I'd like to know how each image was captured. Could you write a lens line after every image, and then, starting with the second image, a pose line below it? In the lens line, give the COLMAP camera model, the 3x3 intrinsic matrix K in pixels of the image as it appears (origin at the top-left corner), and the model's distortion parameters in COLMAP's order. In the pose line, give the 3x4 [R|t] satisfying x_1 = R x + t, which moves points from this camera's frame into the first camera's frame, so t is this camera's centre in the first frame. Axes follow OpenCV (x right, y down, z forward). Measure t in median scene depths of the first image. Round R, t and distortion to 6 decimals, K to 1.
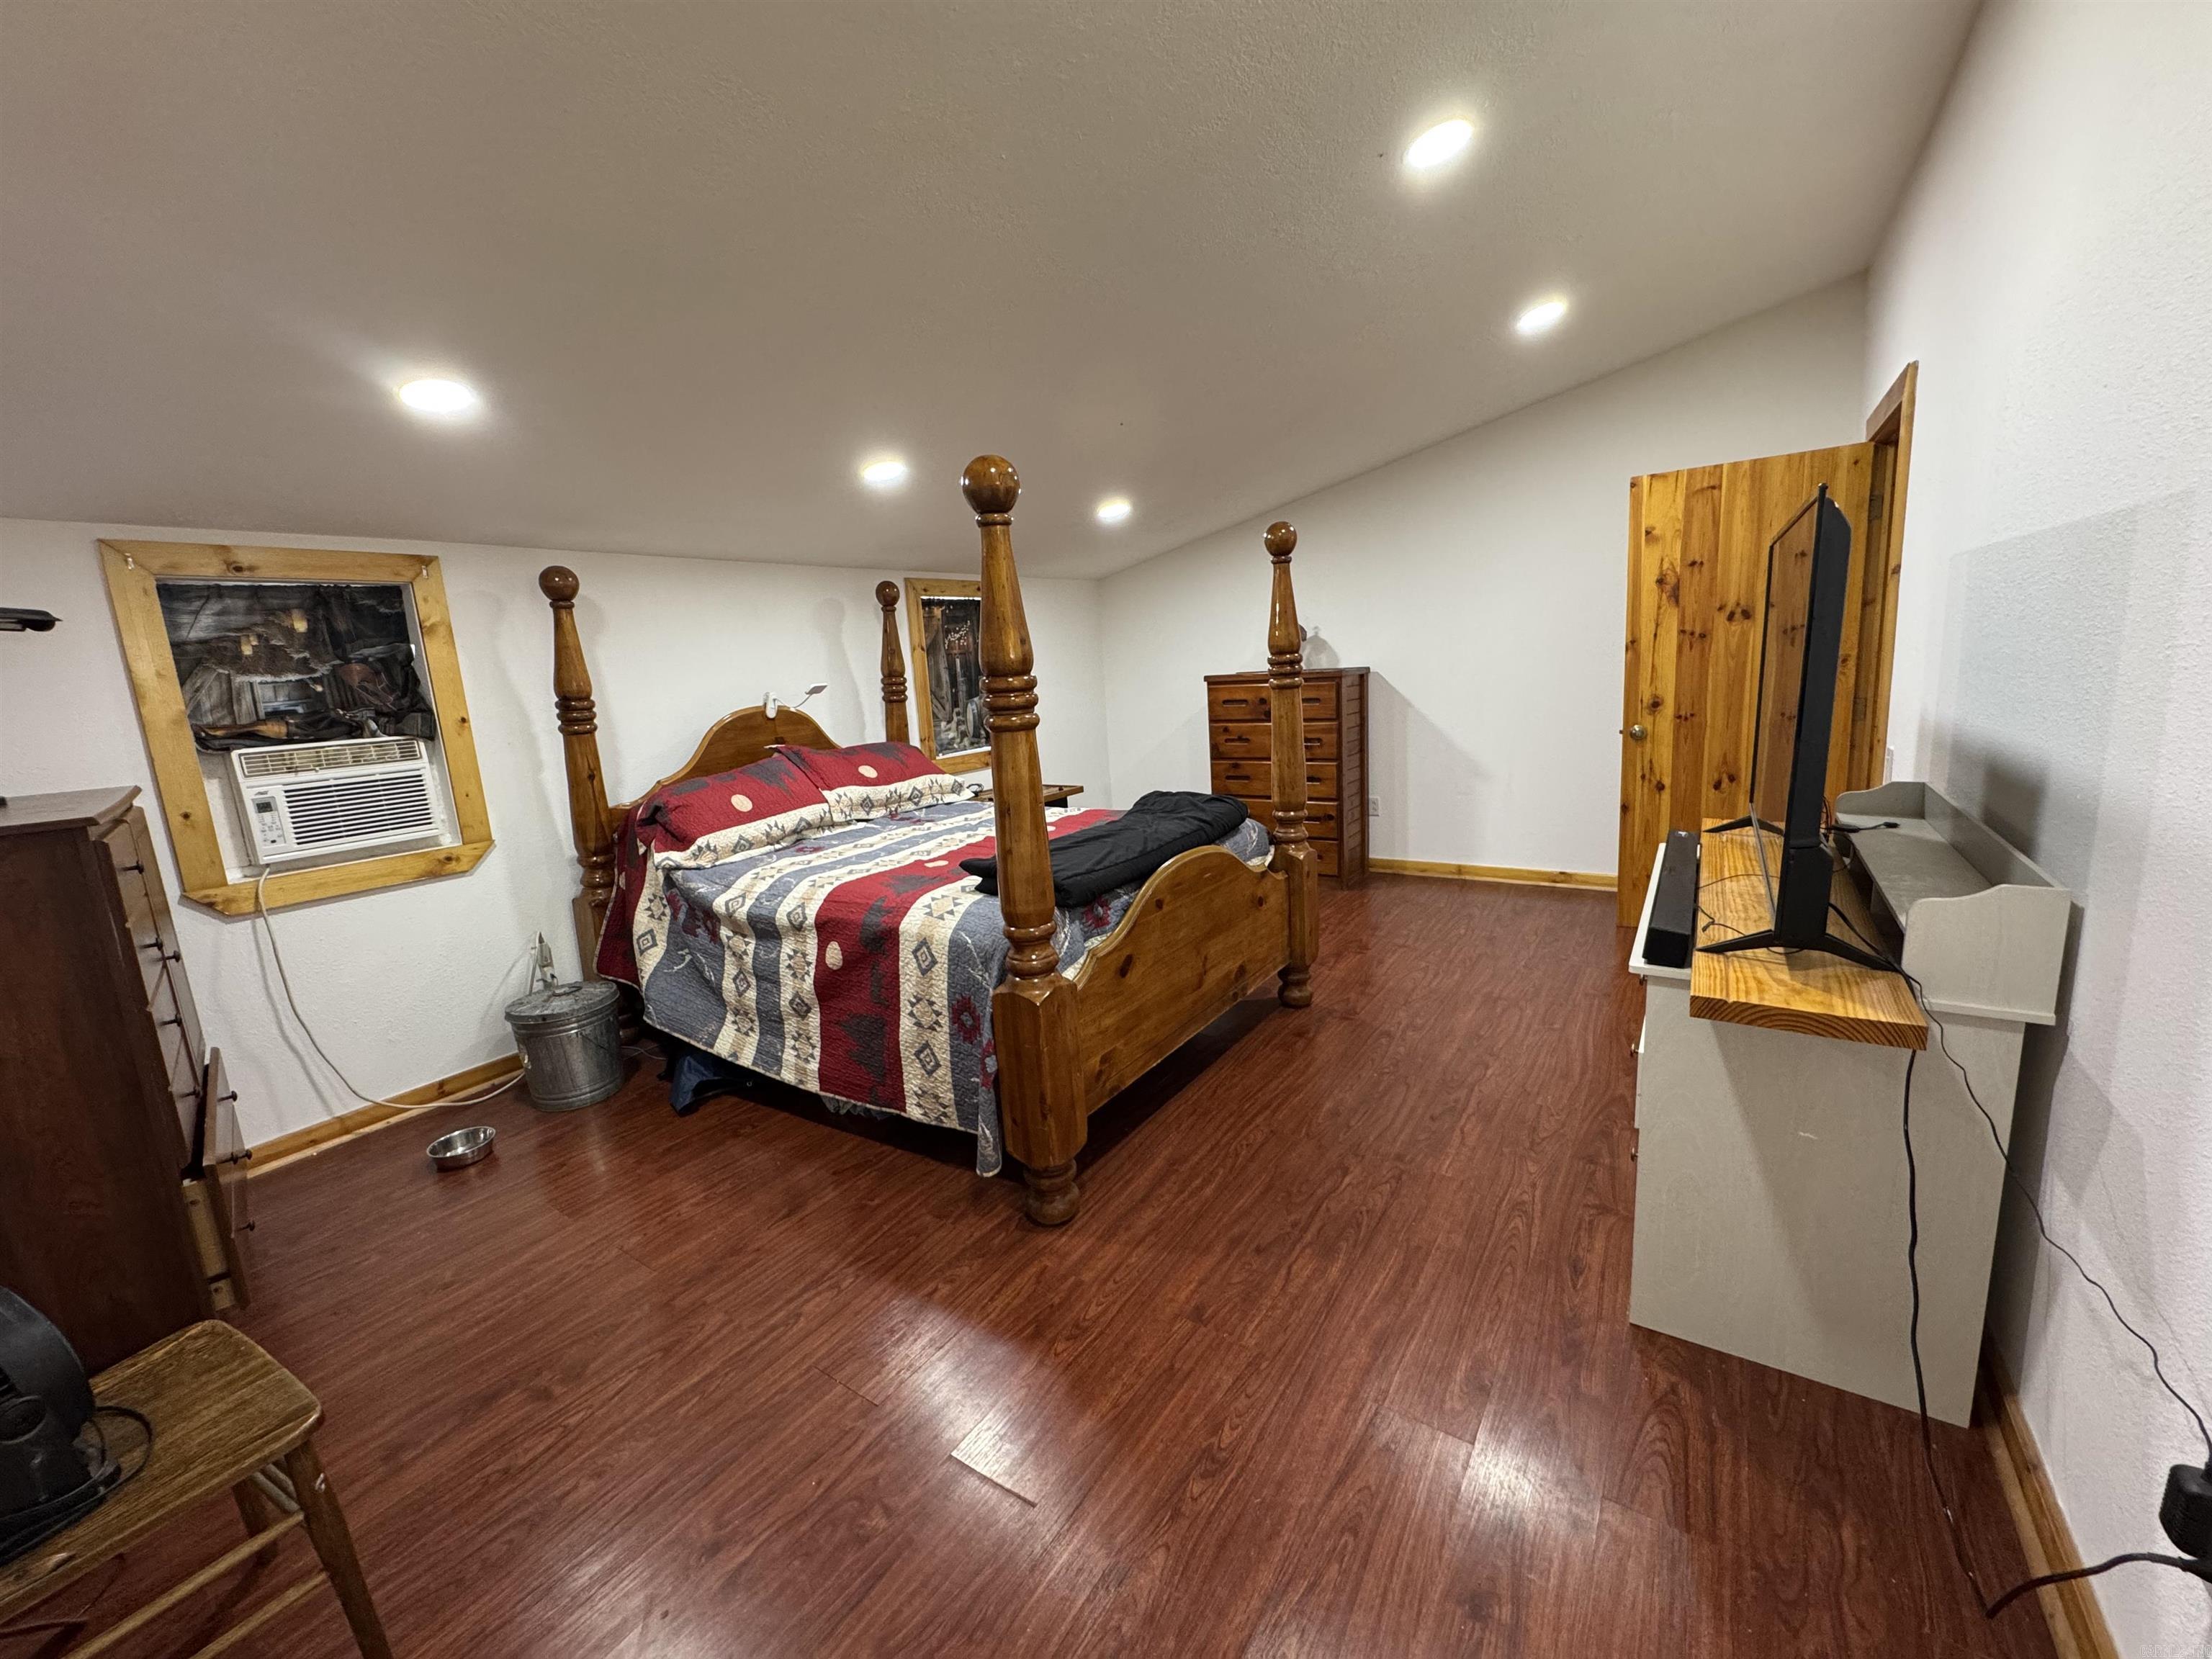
lens RADIAL K [[881.2, 0, 1106.0], [0, 881.2, 829.5], [0, 0, 1]] dist [-0.001897, 0.000008]
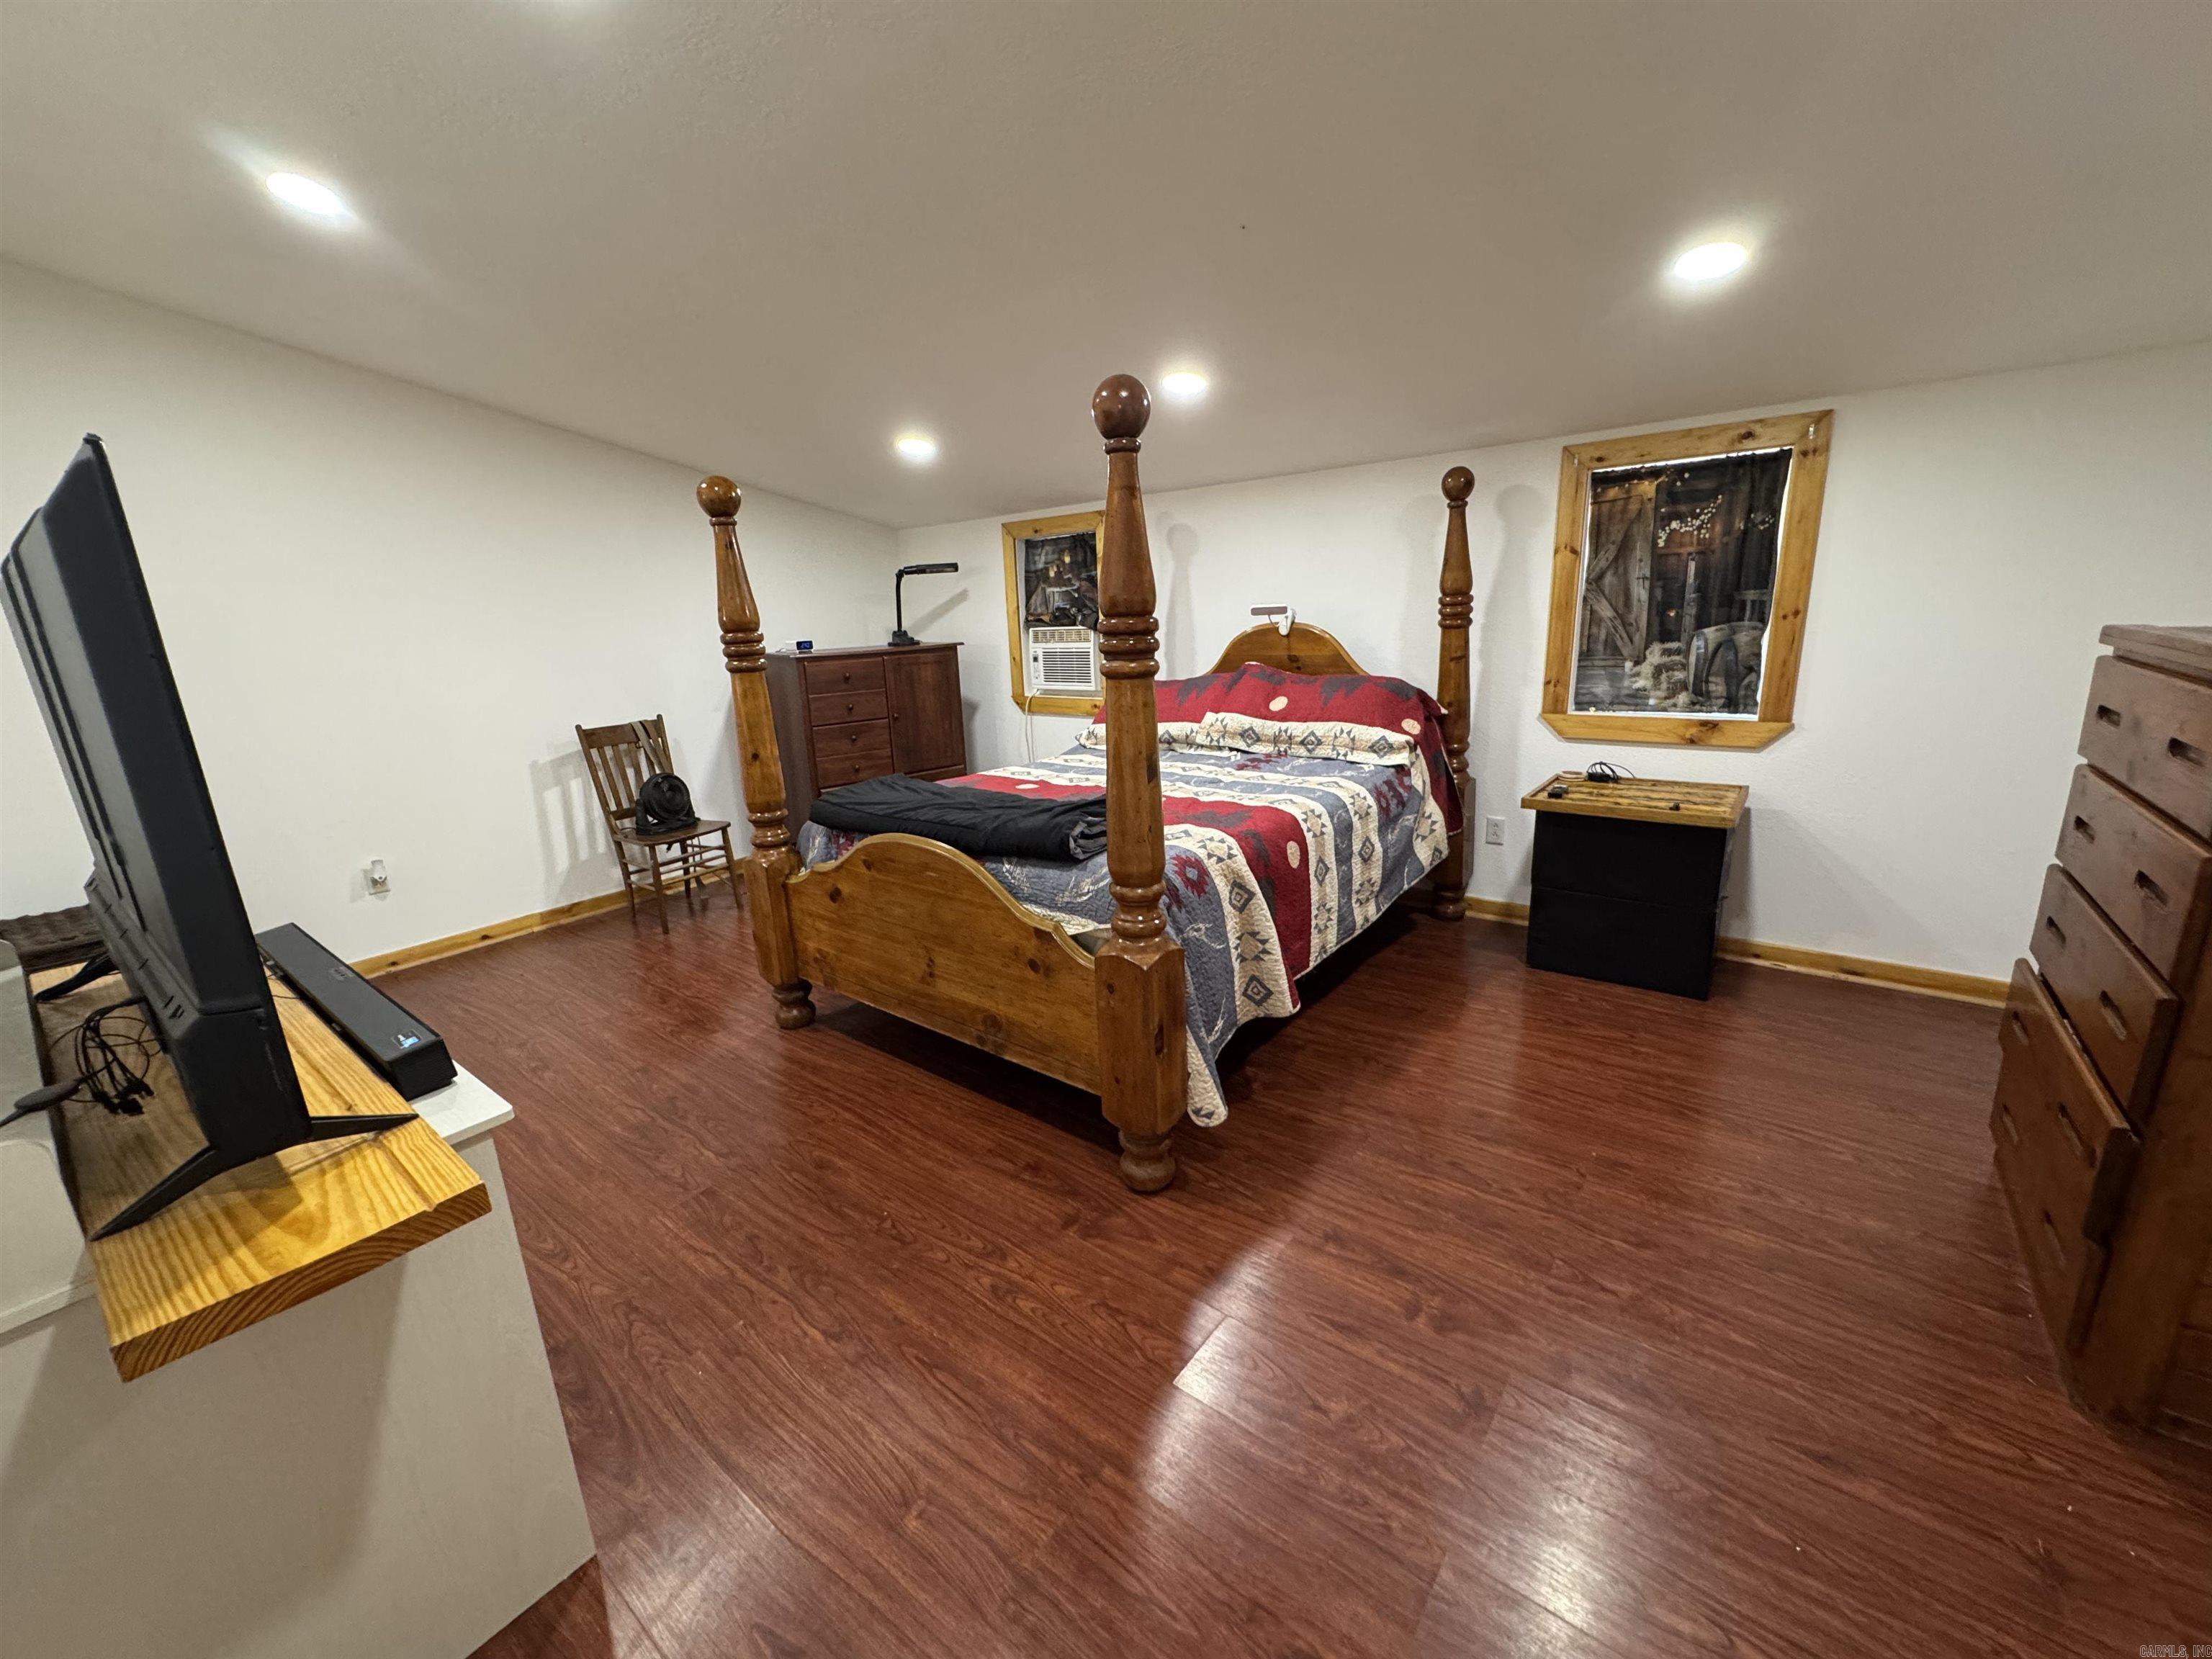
lens RADIAL K [[888.6, 0, 1107.7], [0, 888.6, 823.0], [0, 0, 1]] dist [0.001371, 0.000130]
pose [[-0.065517, 0.300739, -0.951454, 0.721574], [-0.138797, 0.941487, 0.307146, -0.225340], [0.988151, 0.152182, -0.019942, 0.921567]]
